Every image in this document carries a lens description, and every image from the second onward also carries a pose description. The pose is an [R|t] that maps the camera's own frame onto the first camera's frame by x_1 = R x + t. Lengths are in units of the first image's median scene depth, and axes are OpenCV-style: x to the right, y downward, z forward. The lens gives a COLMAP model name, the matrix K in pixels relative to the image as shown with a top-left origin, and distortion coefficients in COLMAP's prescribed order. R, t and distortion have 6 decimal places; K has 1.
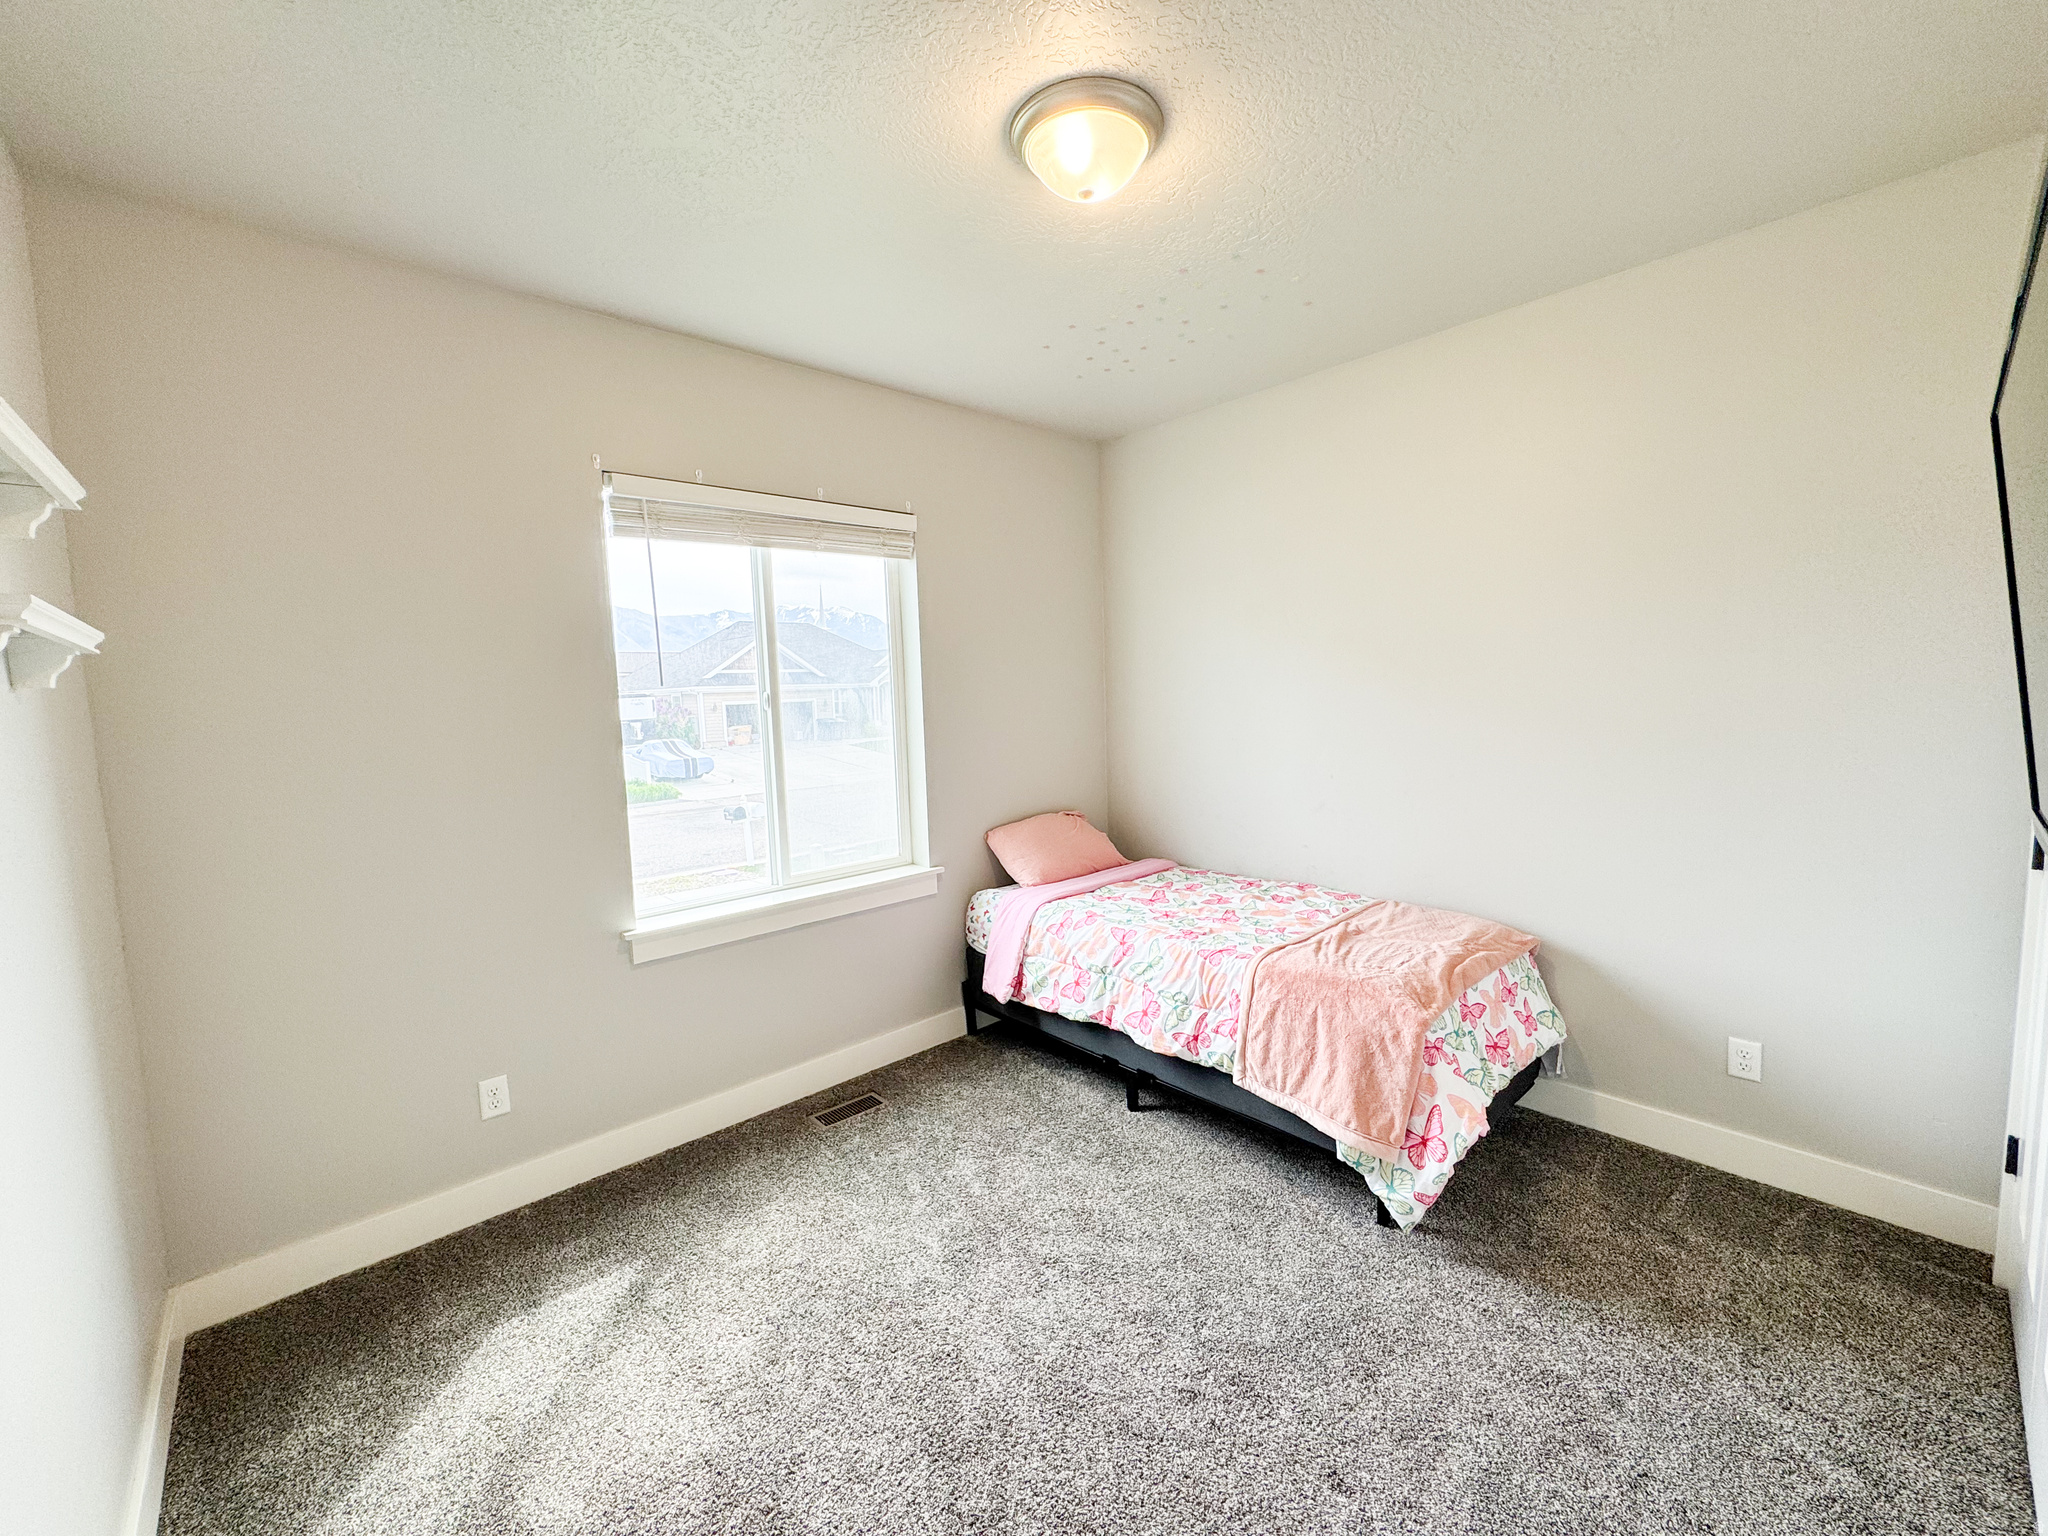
lens RADIAL K [[820.0, 0, 1024.0], [0, 820.0, 768.0], [0, 0, 1]] dist [-0.001806, 0.000262]
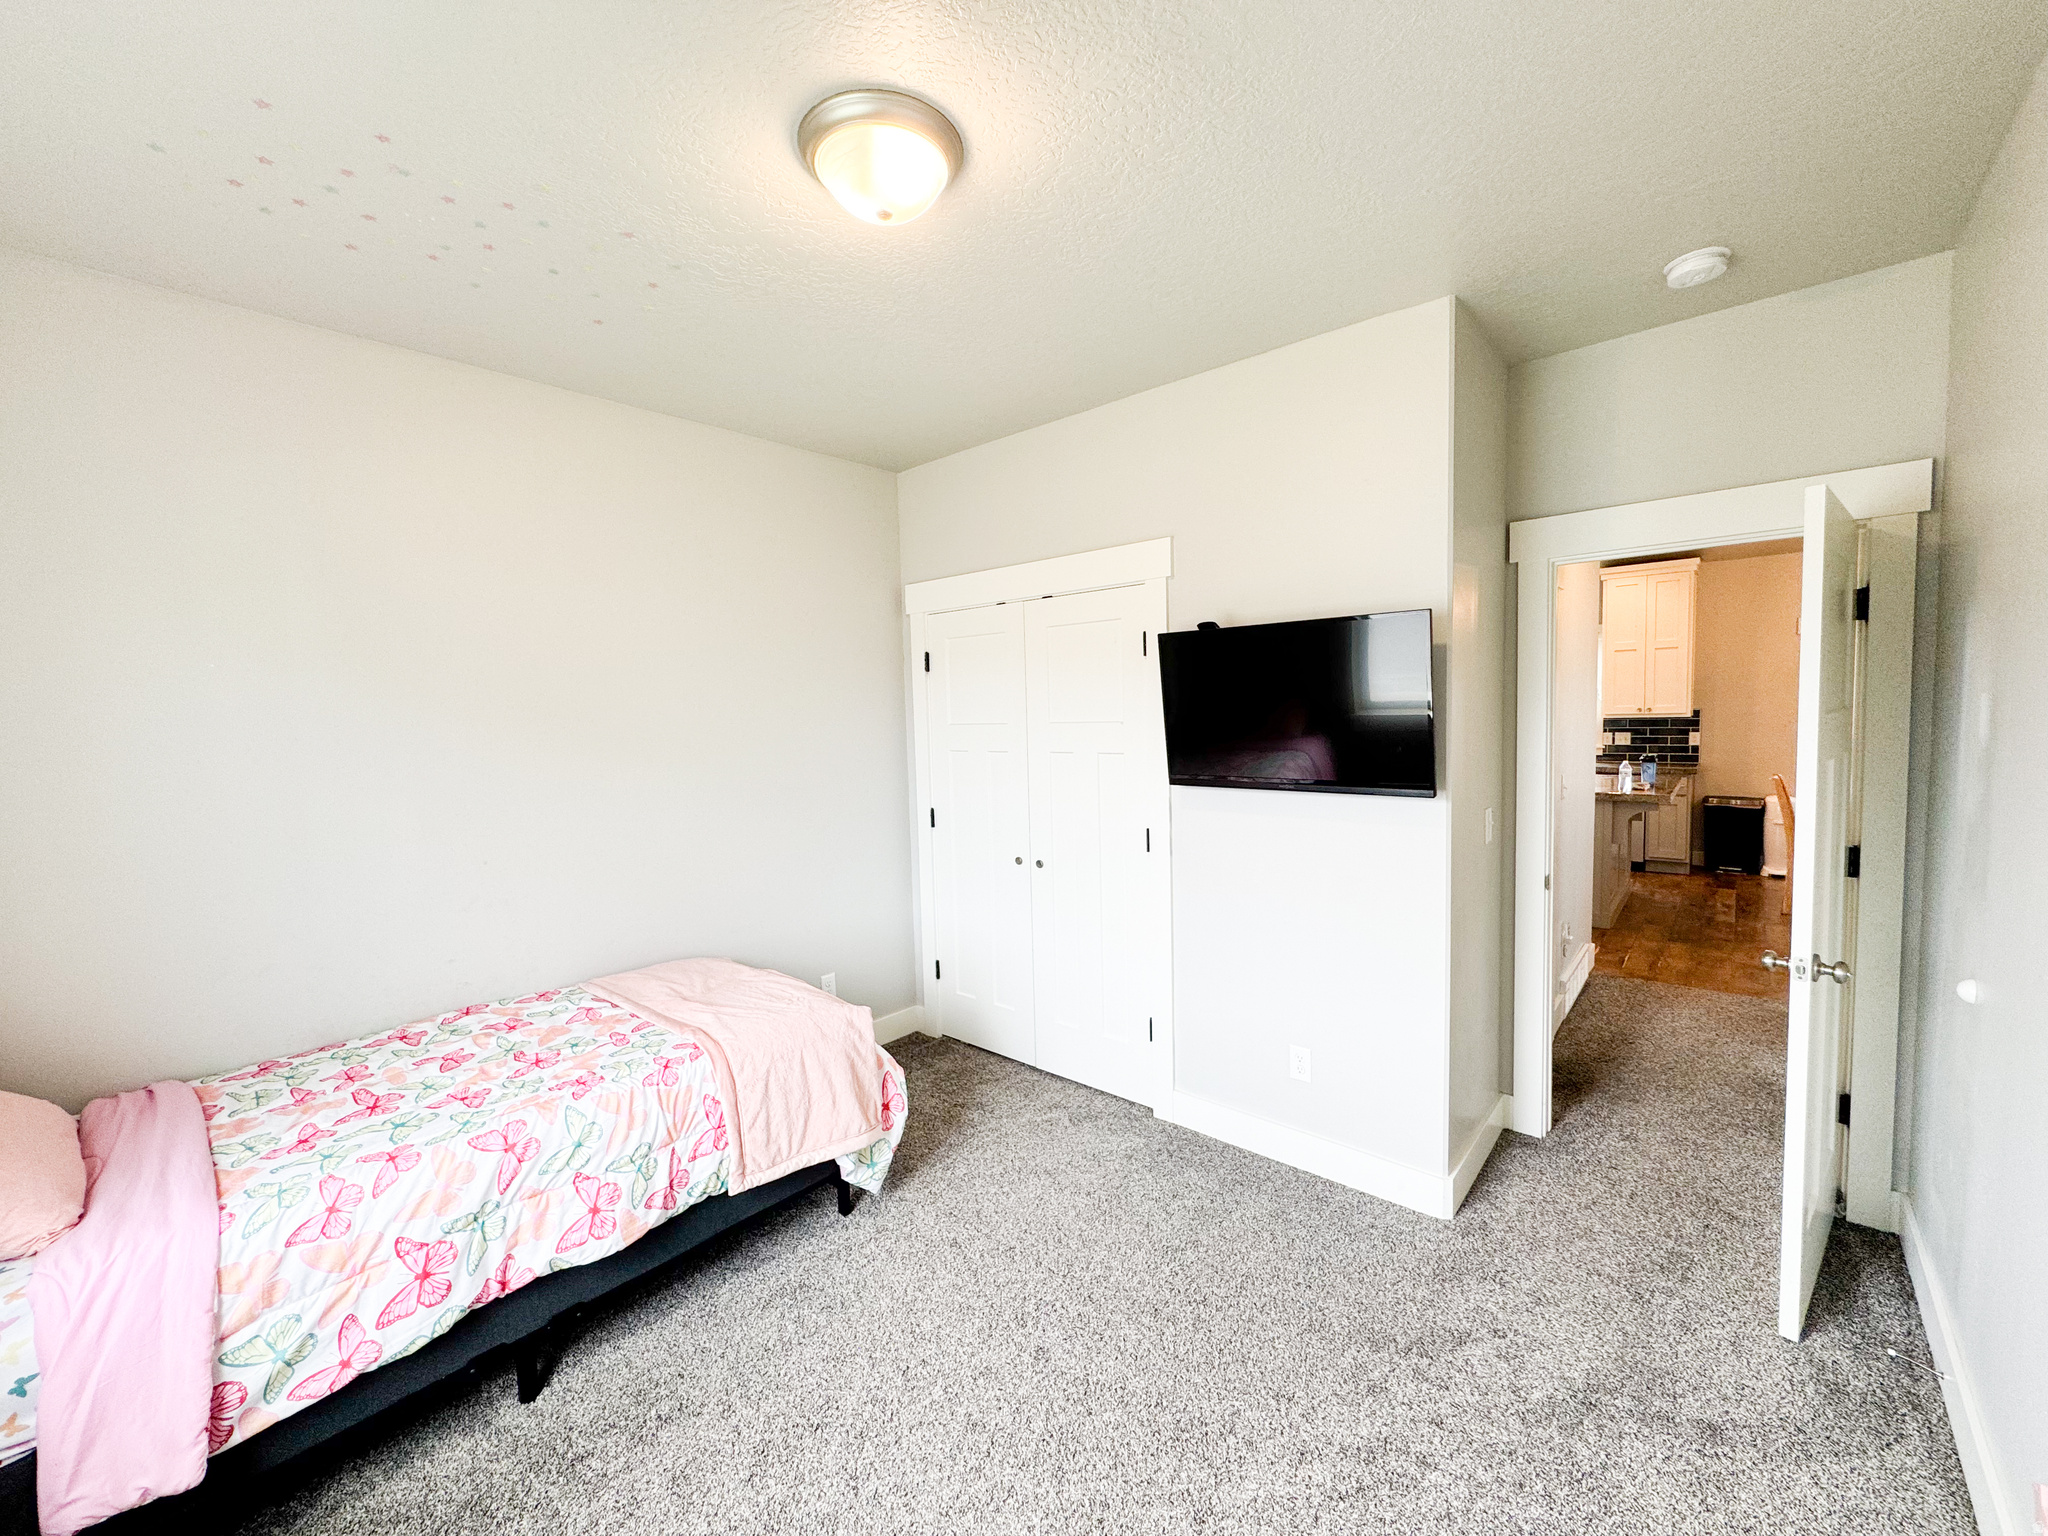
lens RADIAL K [[820.0, 0, 1024.0], [0, 820.0, 768.0], [0, 0, 1]] dist [-0.001806, 0.000262]
pose [[-0.110905, -0.031723, 0.993325, -0.570066], [0.125751, 0.991009, 0.045689, -0.061700], [-0.985843, 0.129979, -0.105918, 0.654516]]
